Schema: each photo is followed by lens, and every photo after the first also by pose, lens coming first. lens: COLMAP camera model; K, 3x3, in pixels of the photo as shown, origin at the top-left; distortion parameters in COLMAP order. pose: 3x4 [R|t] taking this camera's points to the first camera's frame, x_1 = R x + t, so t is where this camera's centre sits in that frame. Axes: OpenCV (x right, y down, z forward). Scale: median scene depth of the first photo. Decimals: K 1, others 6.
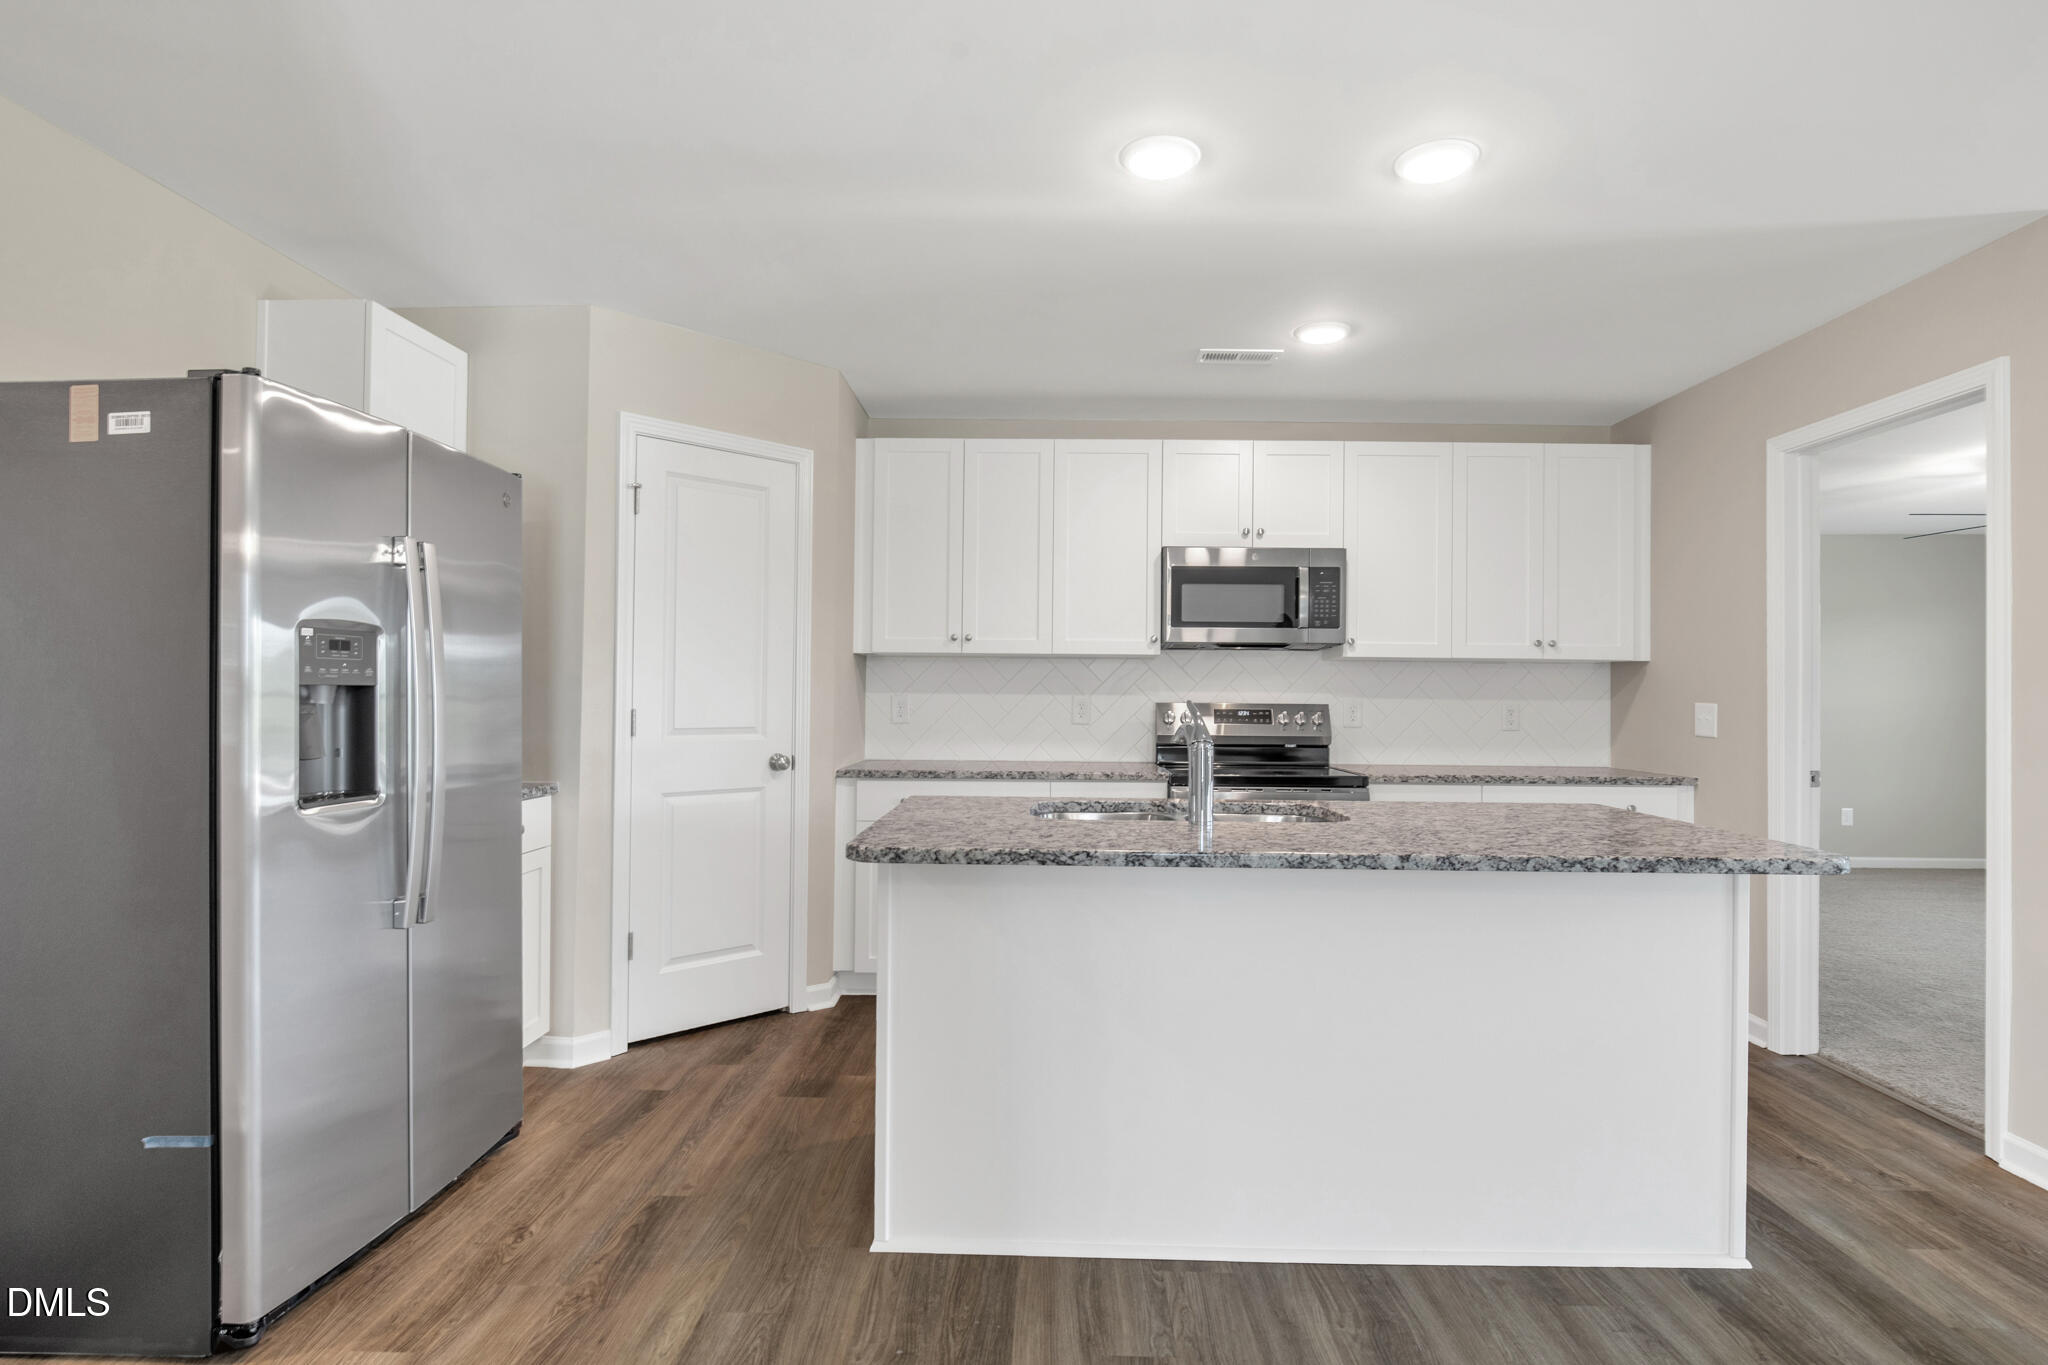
lens RADIAL K [[1016.6, 0, 1015.7], [0, 1016.6, 686.6], [0, 0, 1]] dist [-0.010315, 0.000190]
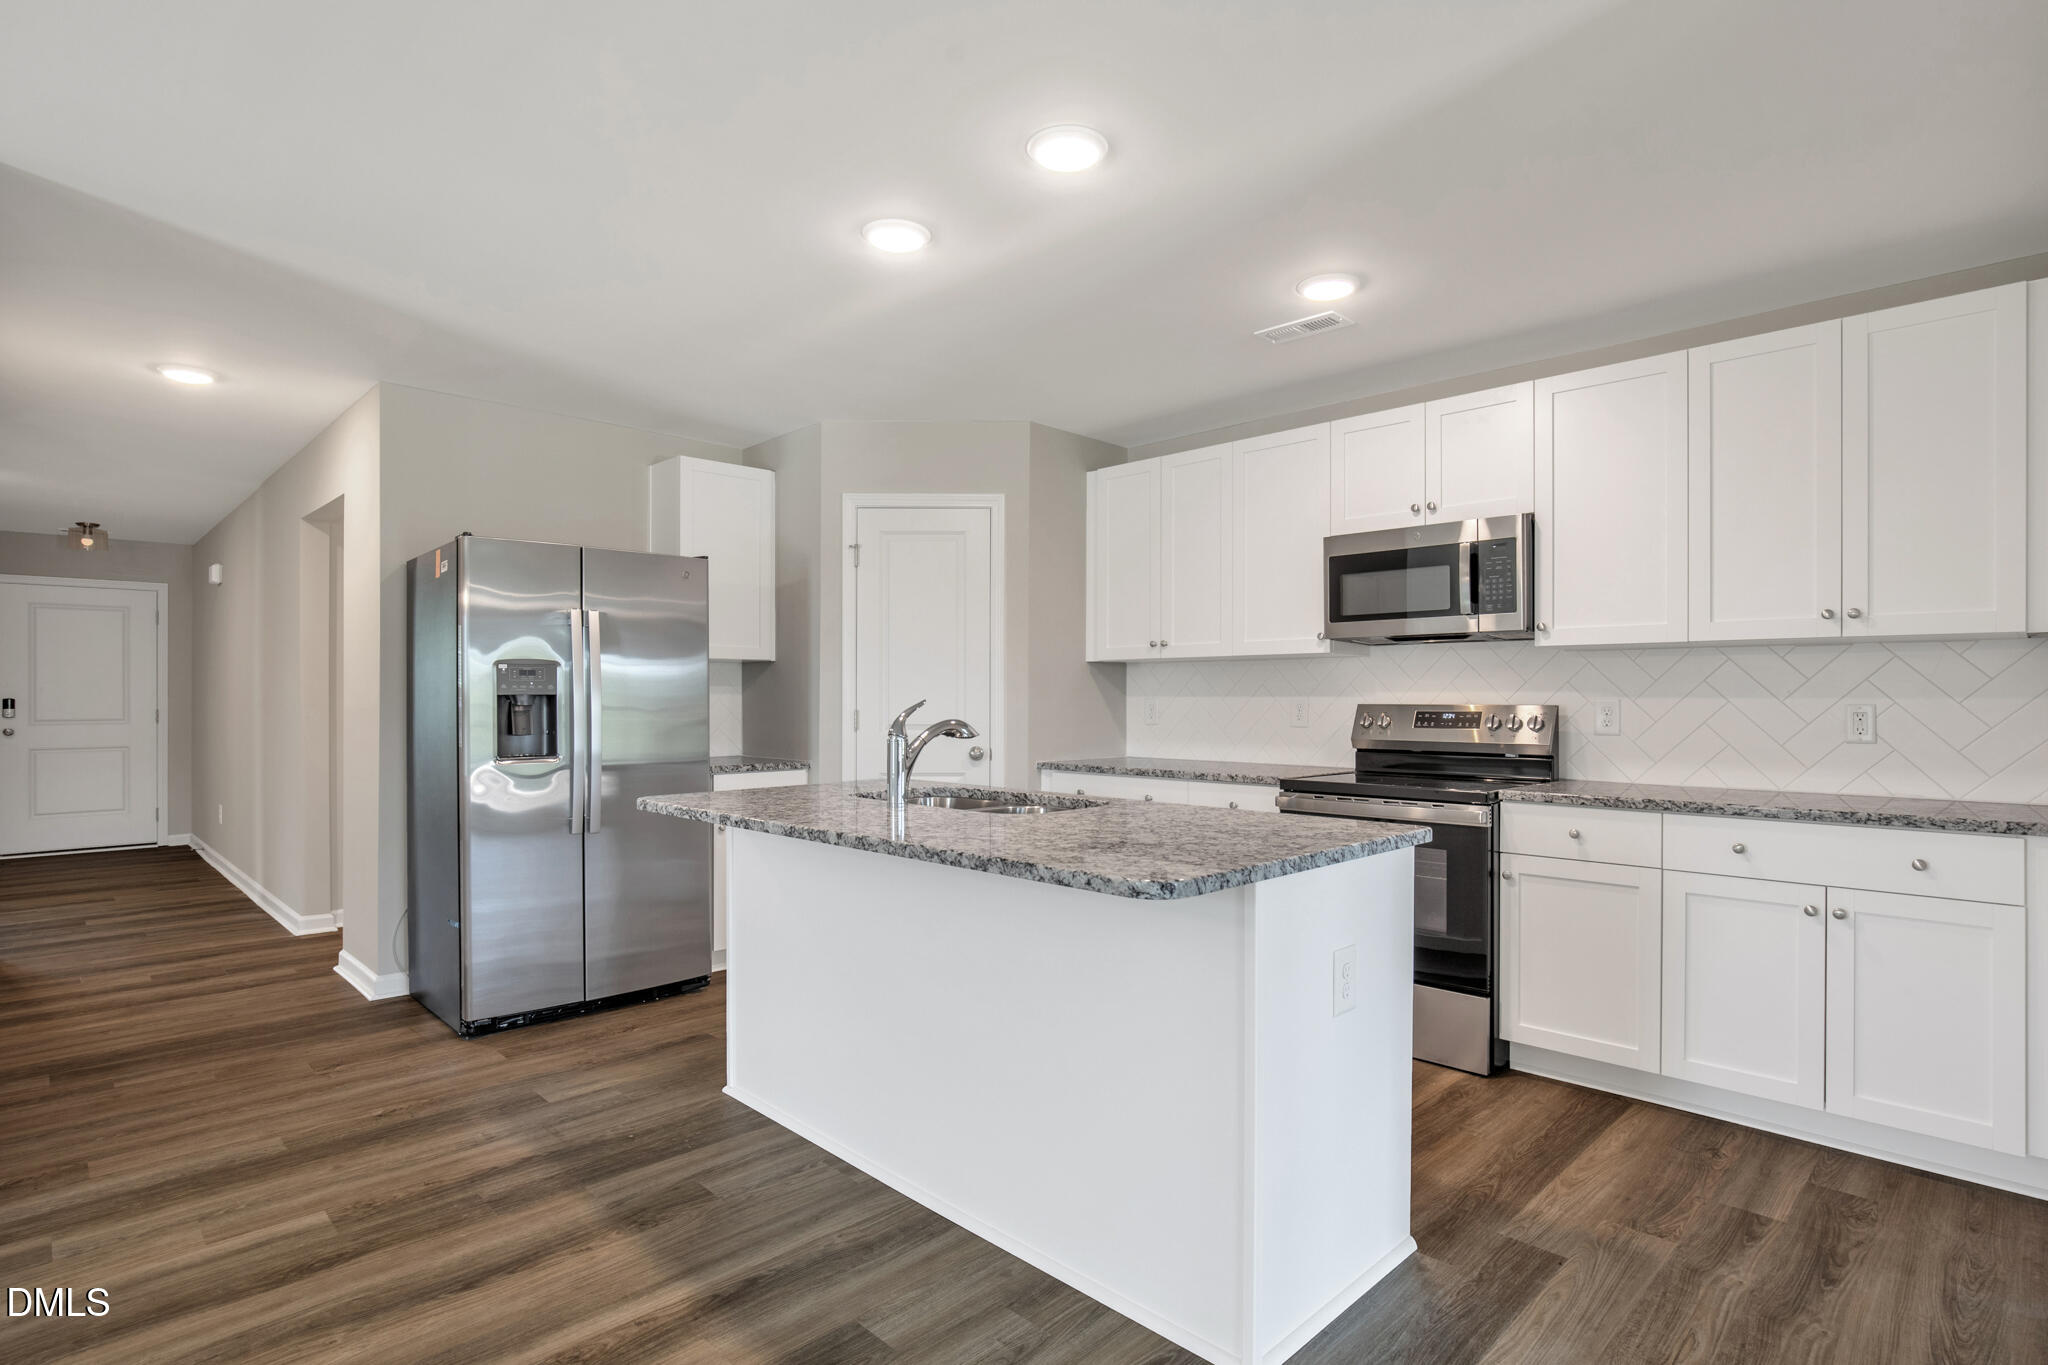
lens RADIAL K [[1016.6, 0, 1039.3], [0, 1016.6, 693.1], [0, 0, 1]] dist [-0.010315, 0.000190]
pose [[0.726881, -0.012279, -0.686654, 0.596223], [0.011708, 0.999916, -0.005487, 0.007943], [0.686664, -0.004051, 0.726964, 0.144128]]
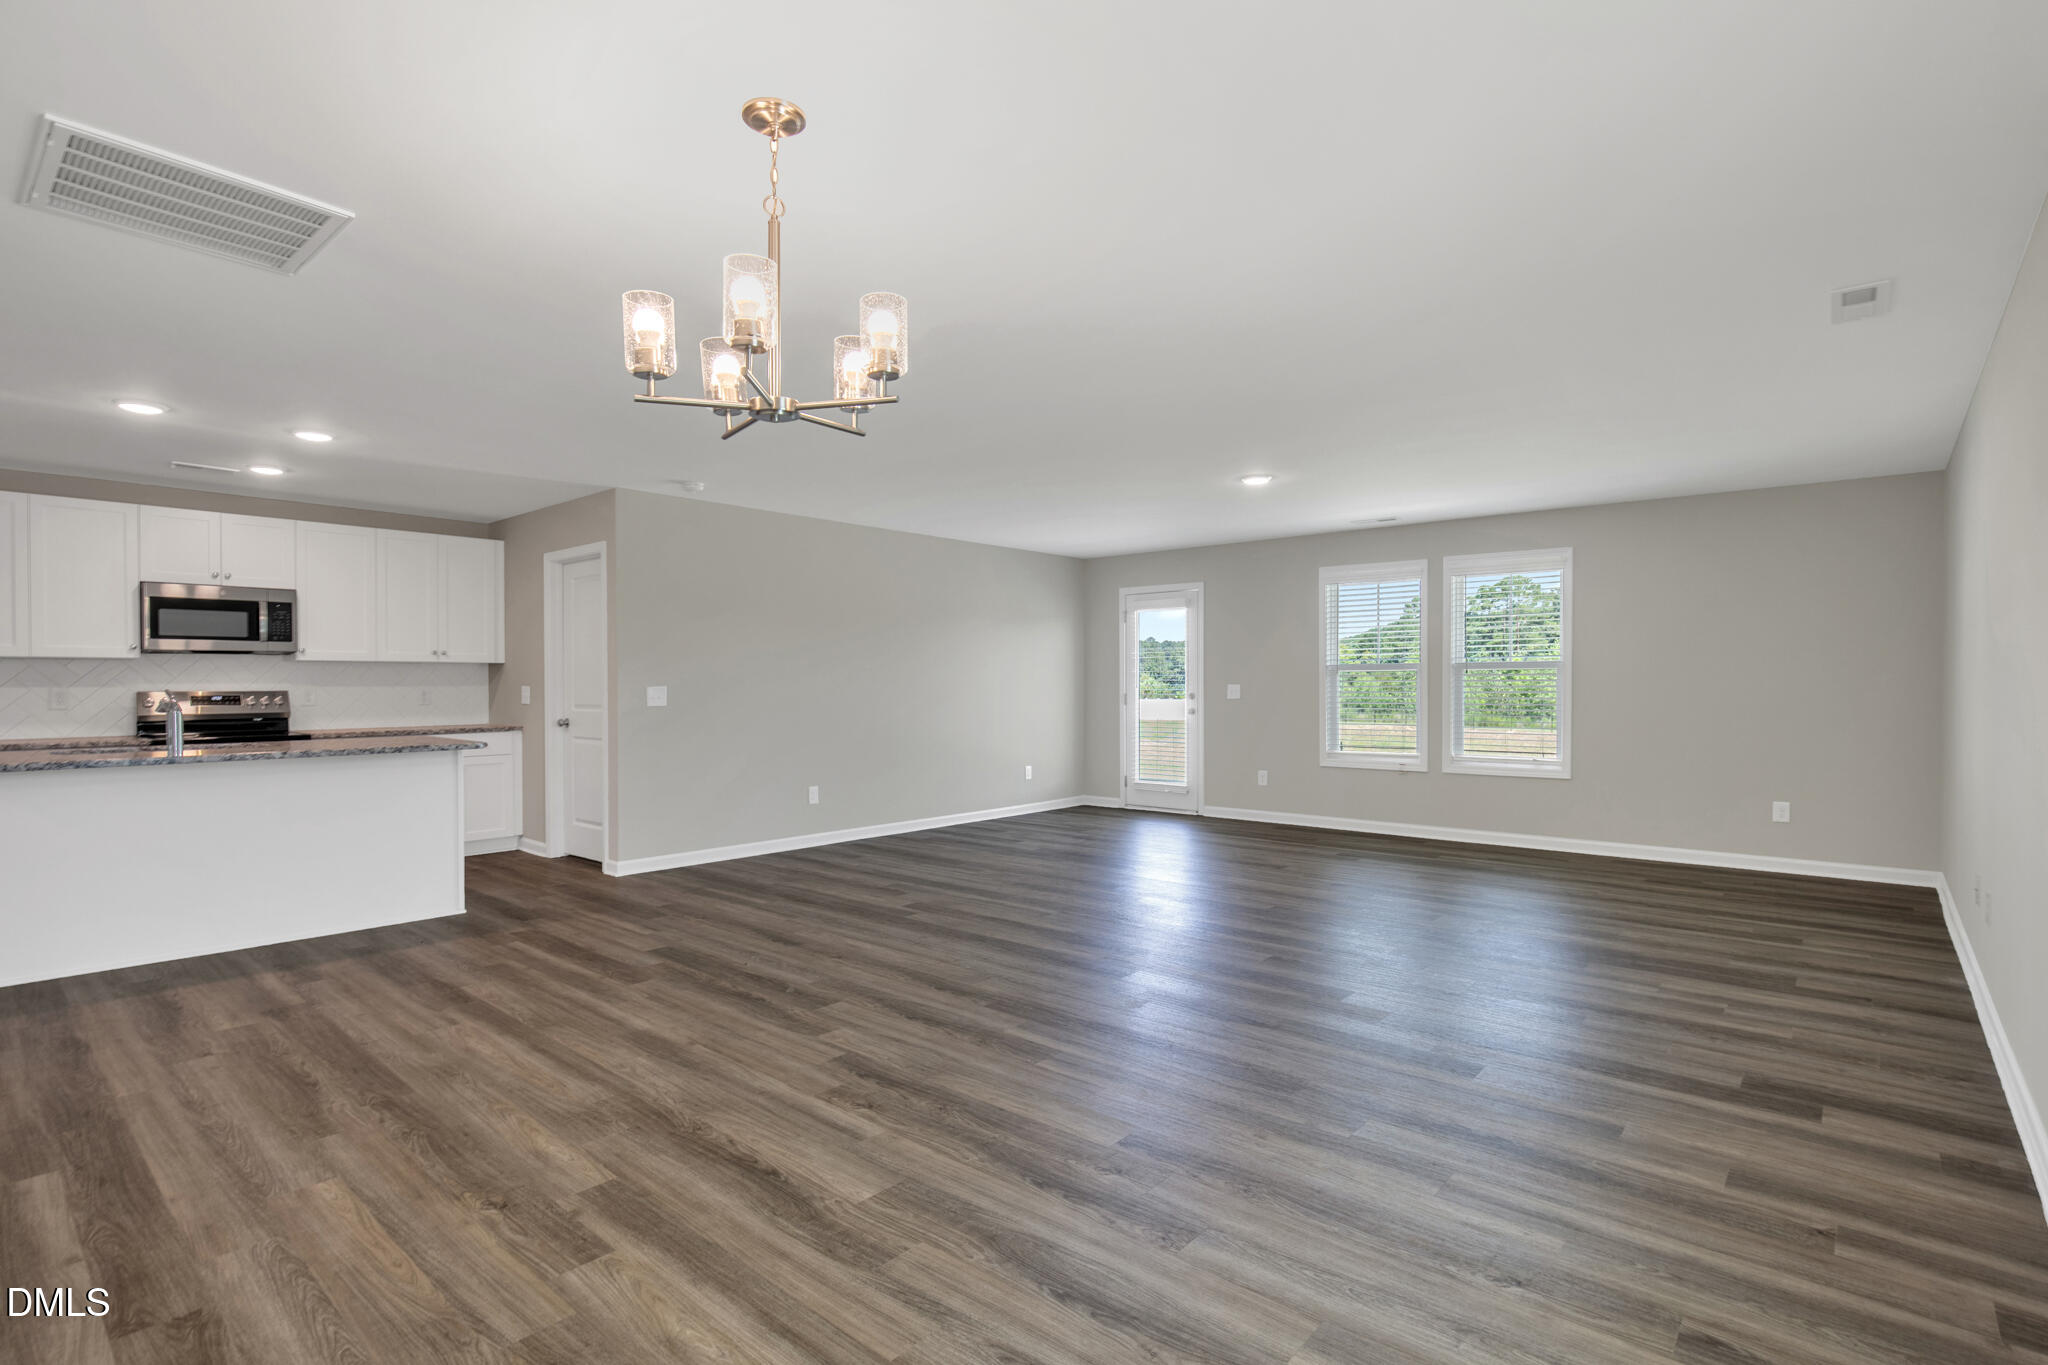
lens RADIAL K [[1016.6, 0, 1055.5], [0, 1016.6, 682.4], [0, 0, 1]] dist [-0.010315, 0.000190]
pose [[0.628066, -0.012180, 0.778065, -0.148772], [0.003399, 0.999911, 0.012909, -0.011069], [-0.778153, -0.005463, 0.628051, -0.867231]]
